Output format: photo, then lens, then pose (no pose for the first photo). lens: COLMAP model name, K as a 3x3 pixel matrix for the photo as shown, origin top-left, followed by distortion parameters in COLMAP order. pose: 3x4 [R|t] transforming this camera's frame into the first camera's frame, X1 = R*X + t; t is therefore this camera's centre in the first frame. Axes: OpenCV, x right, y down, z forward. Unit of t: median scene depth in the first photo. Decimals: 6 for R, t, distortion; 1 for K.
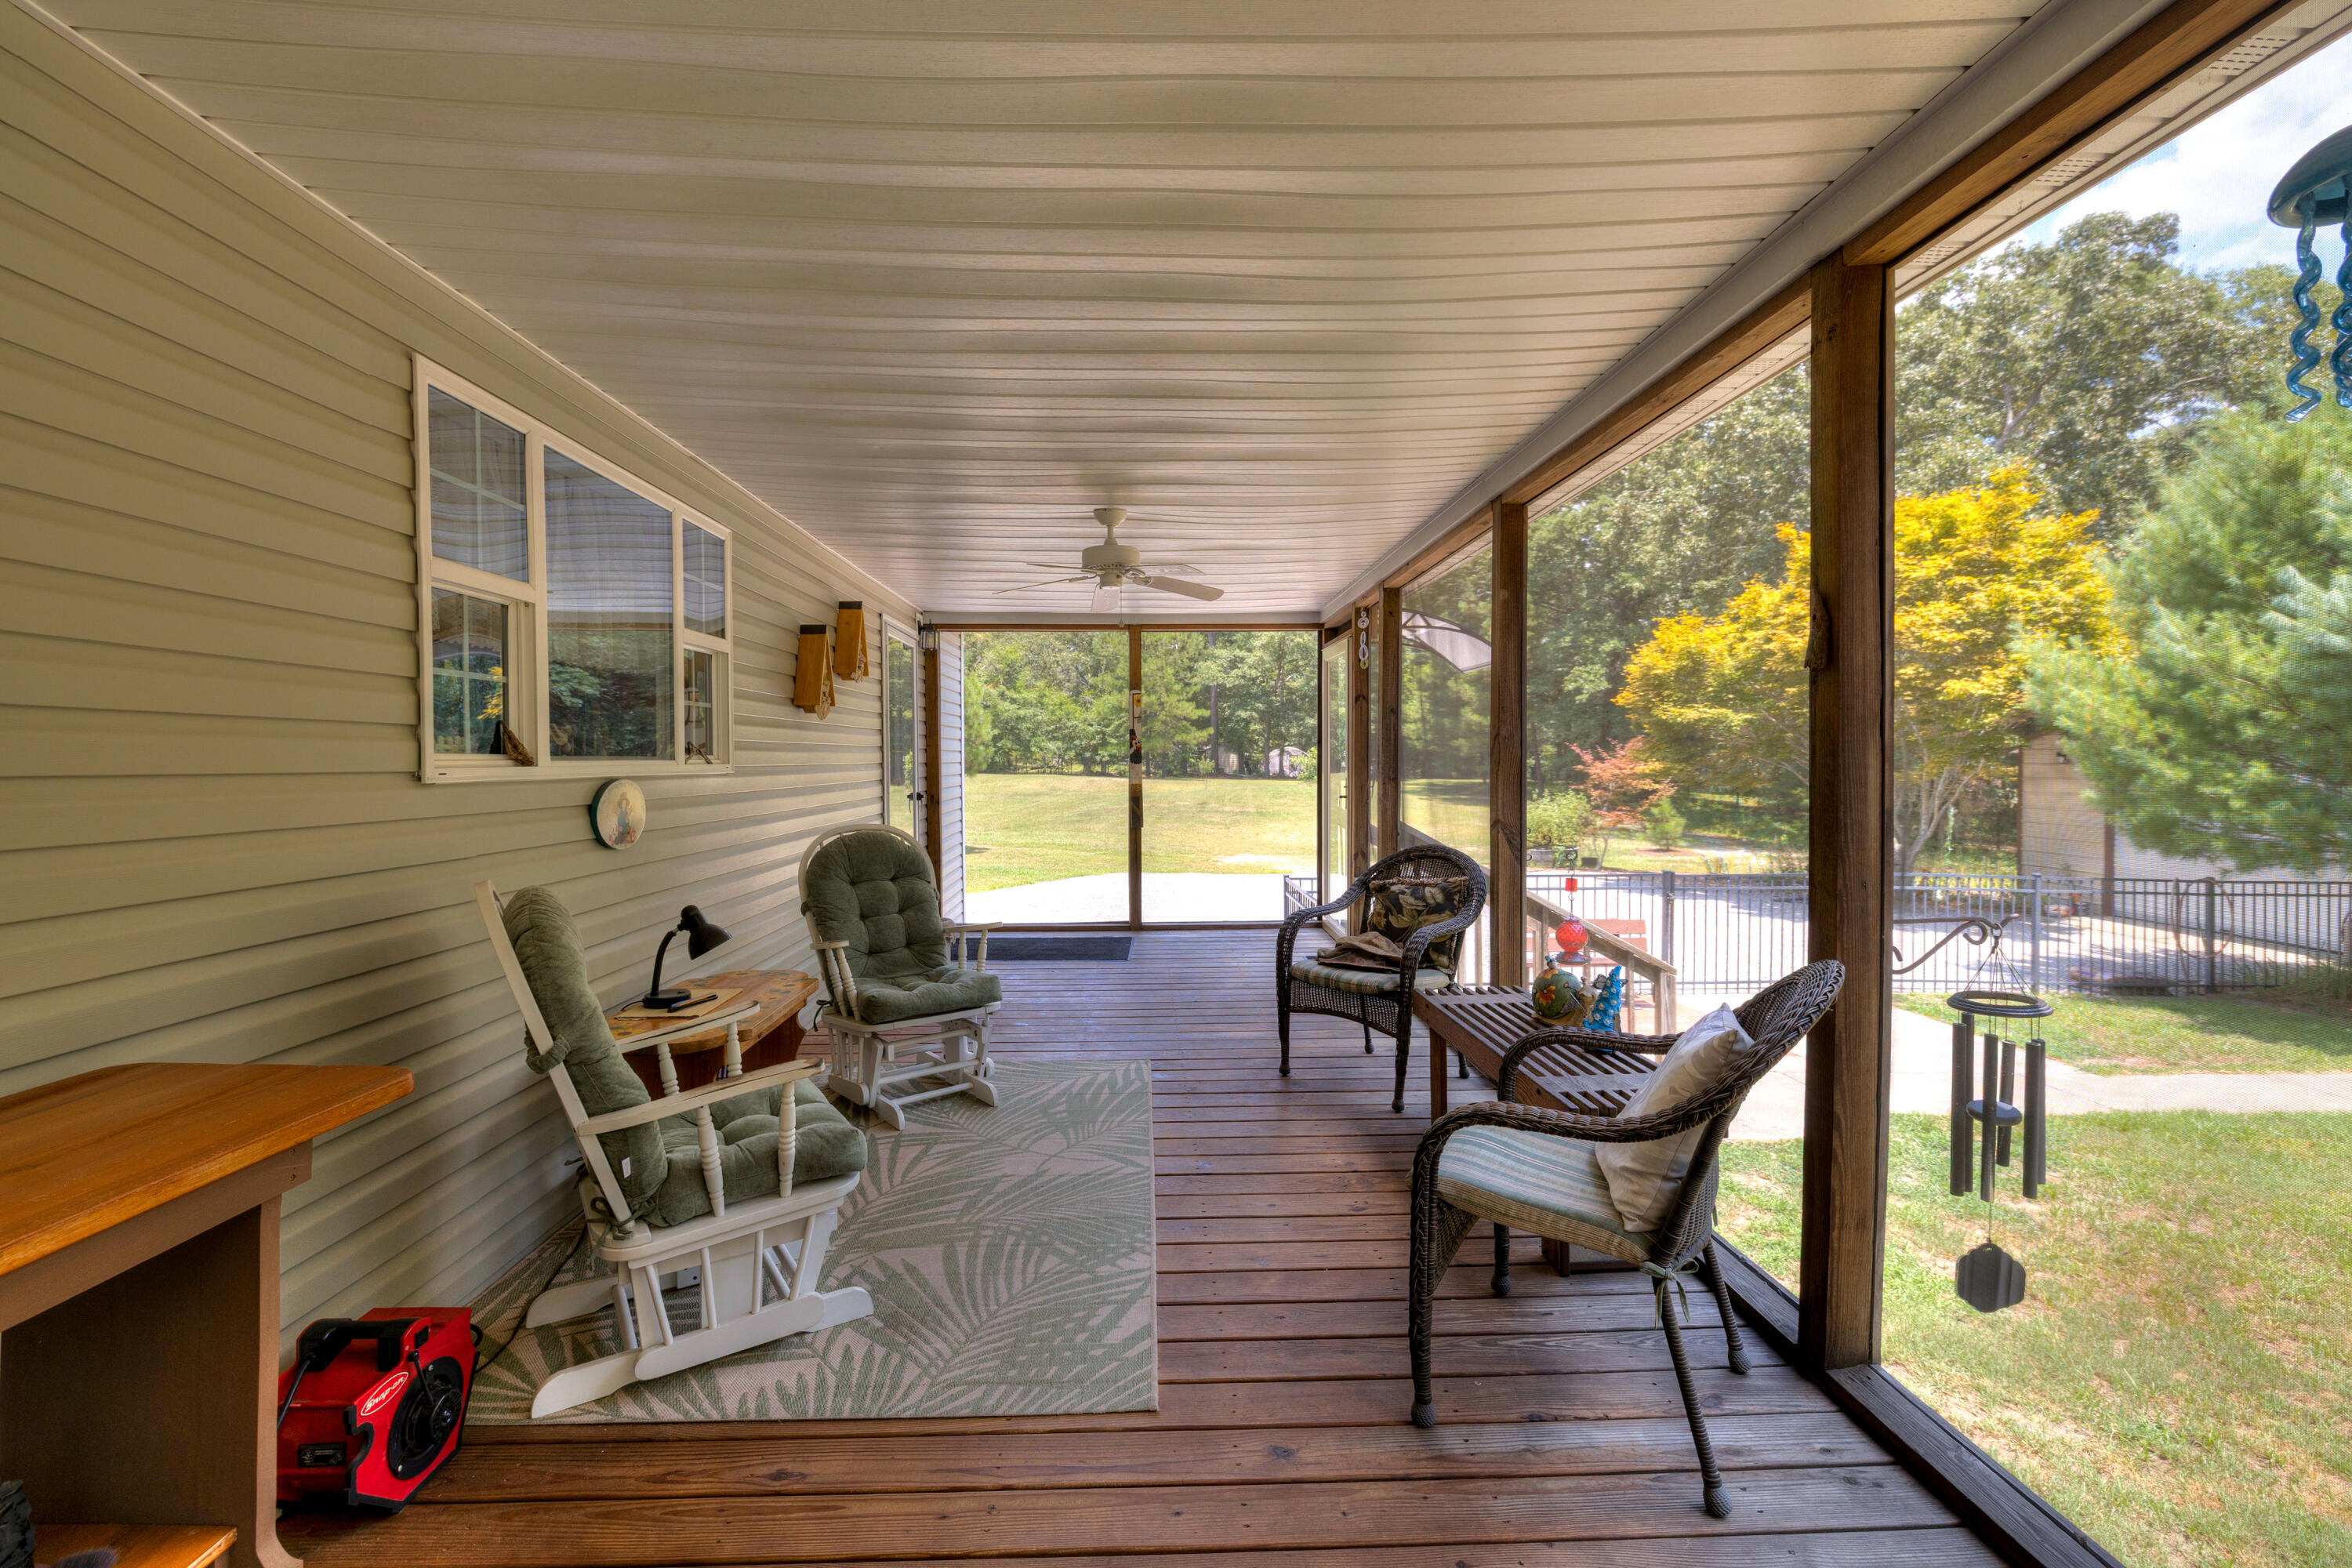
lens RADIAL K [[1020.9, 0, 1169.5], [0, 1020.9, 778.8], [0, 0, 1]] dist [0.000000, 0.000000]
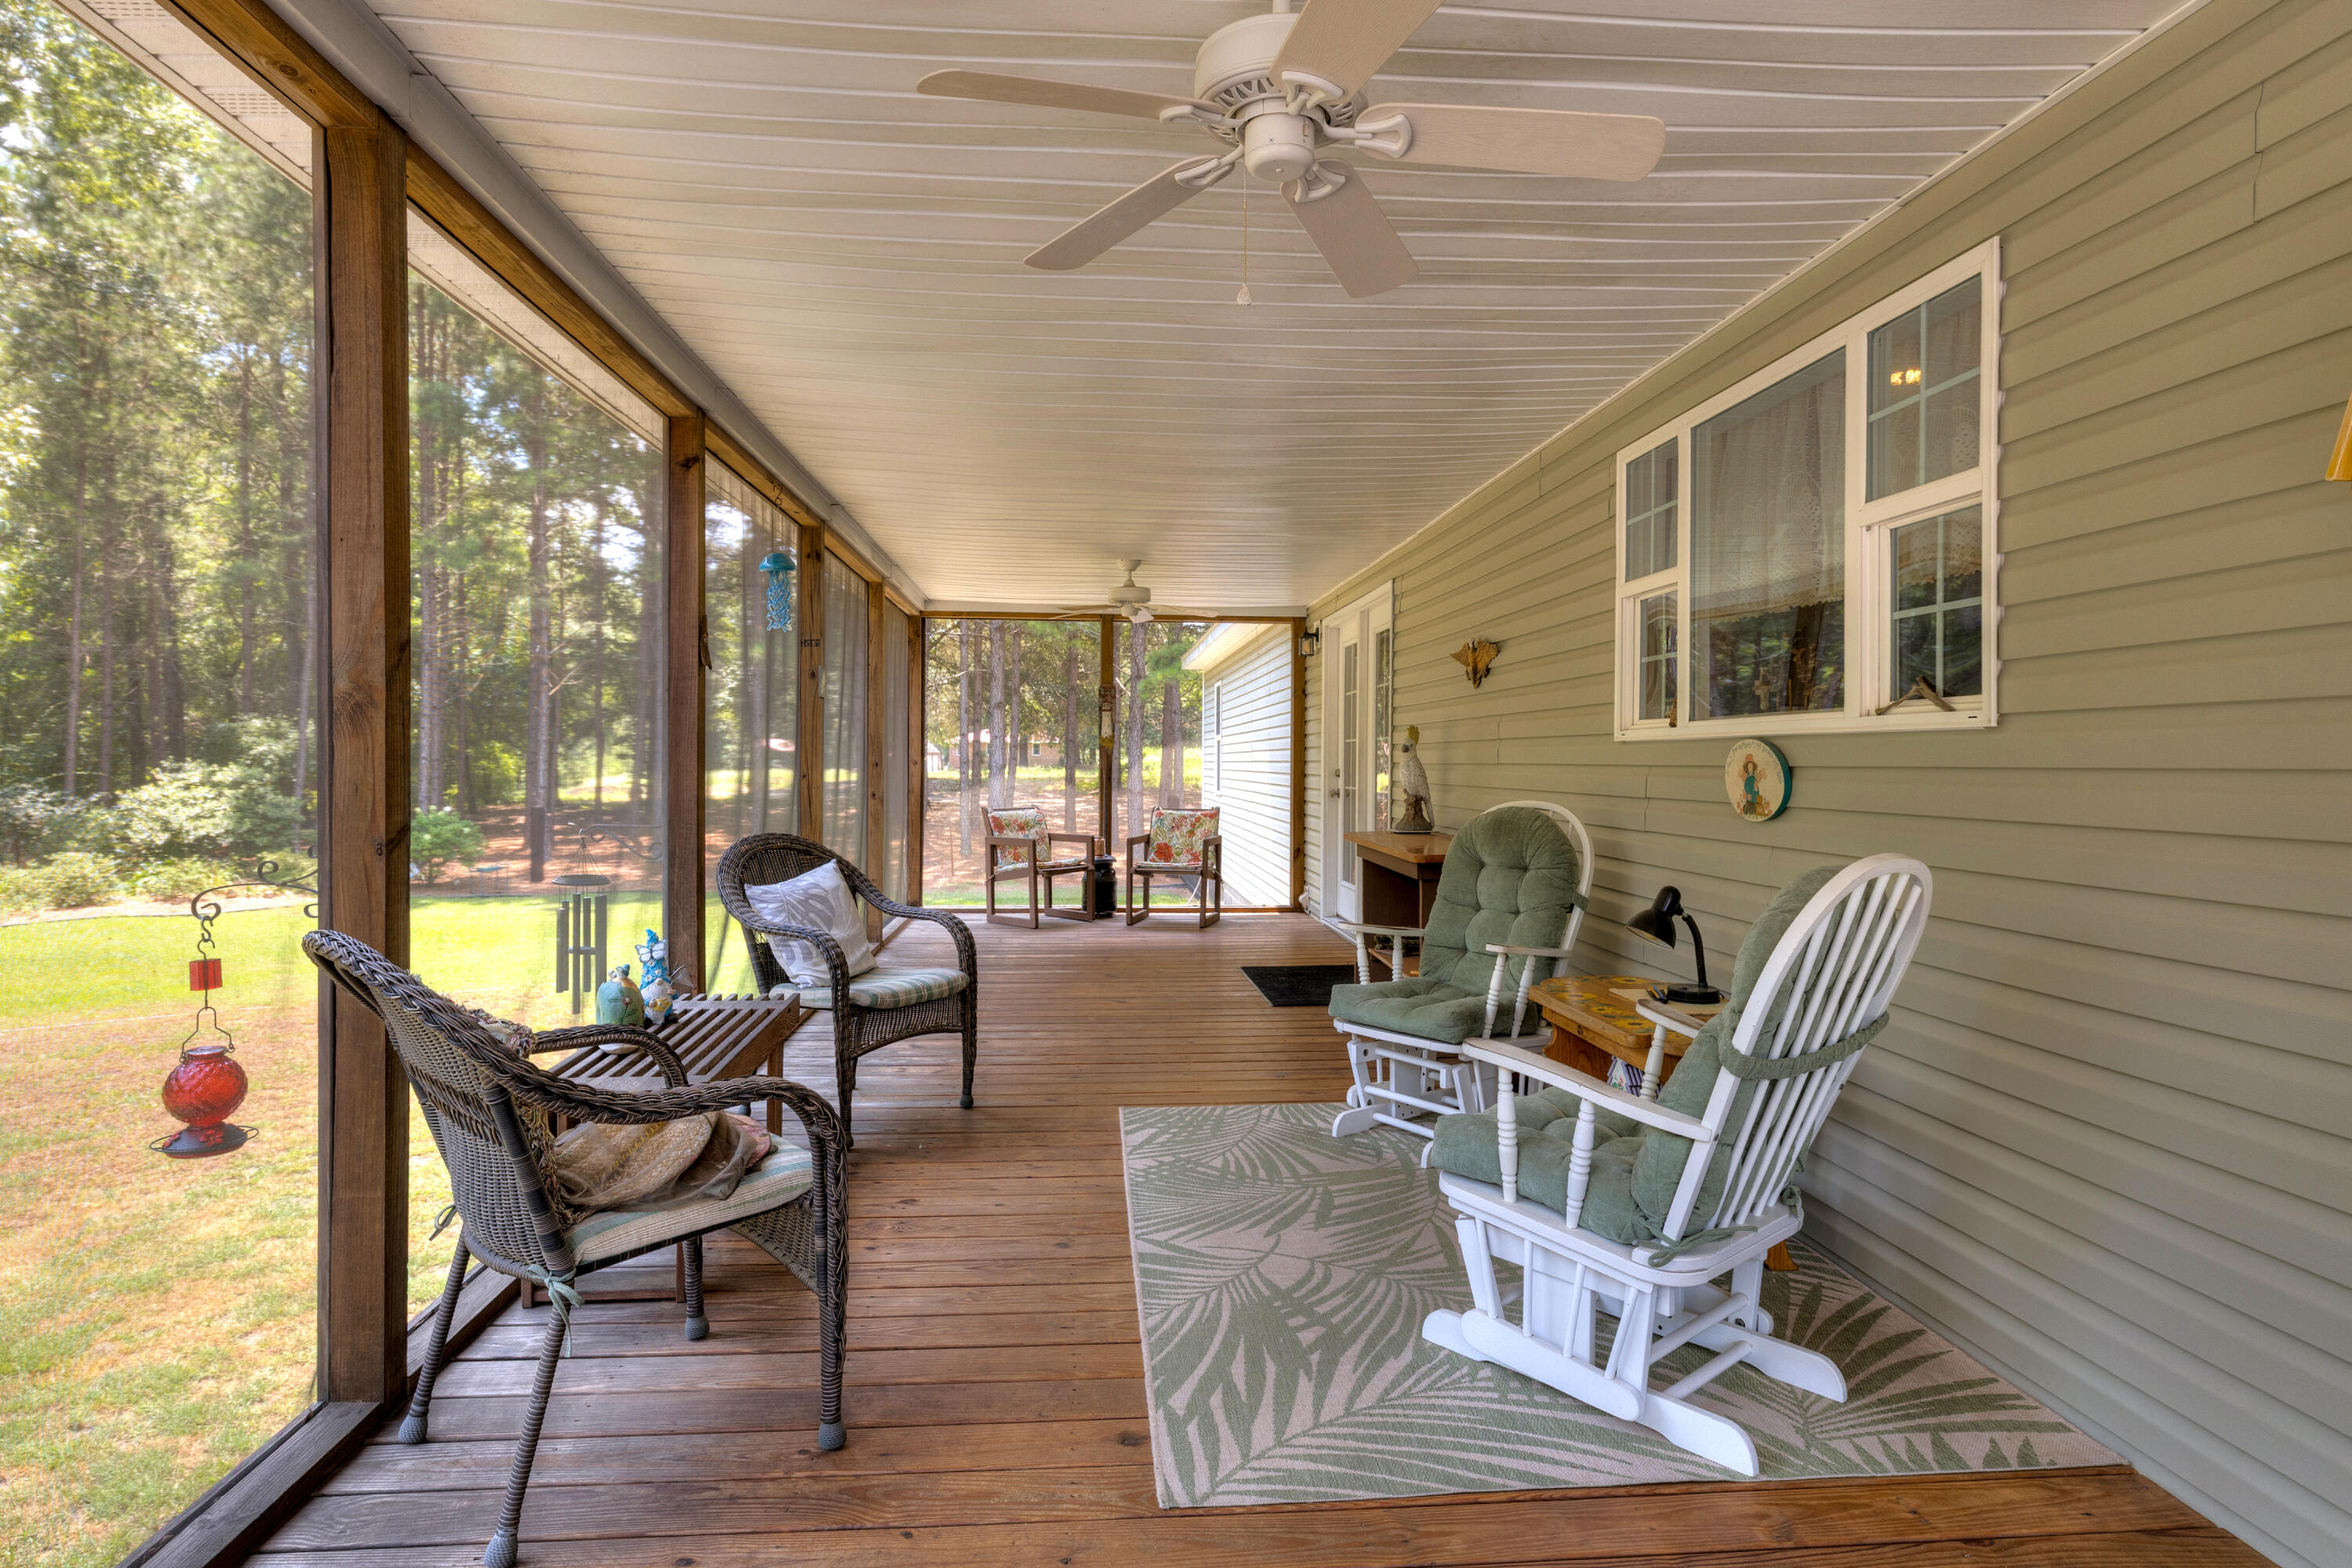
lens RADIAL K [[1208.1, 0, 1168.0], [0, 1208.1, 770.8], [0, 0, 1]] dist [-0.007351, 0.000012]
pose [[-0.999056, 0.000373, -0.043440, -0.004850], [-0.000737, 0.999674, 0.025528, 0.002978], [0.043435, 0.025536, -0.998730, 2.148929]]
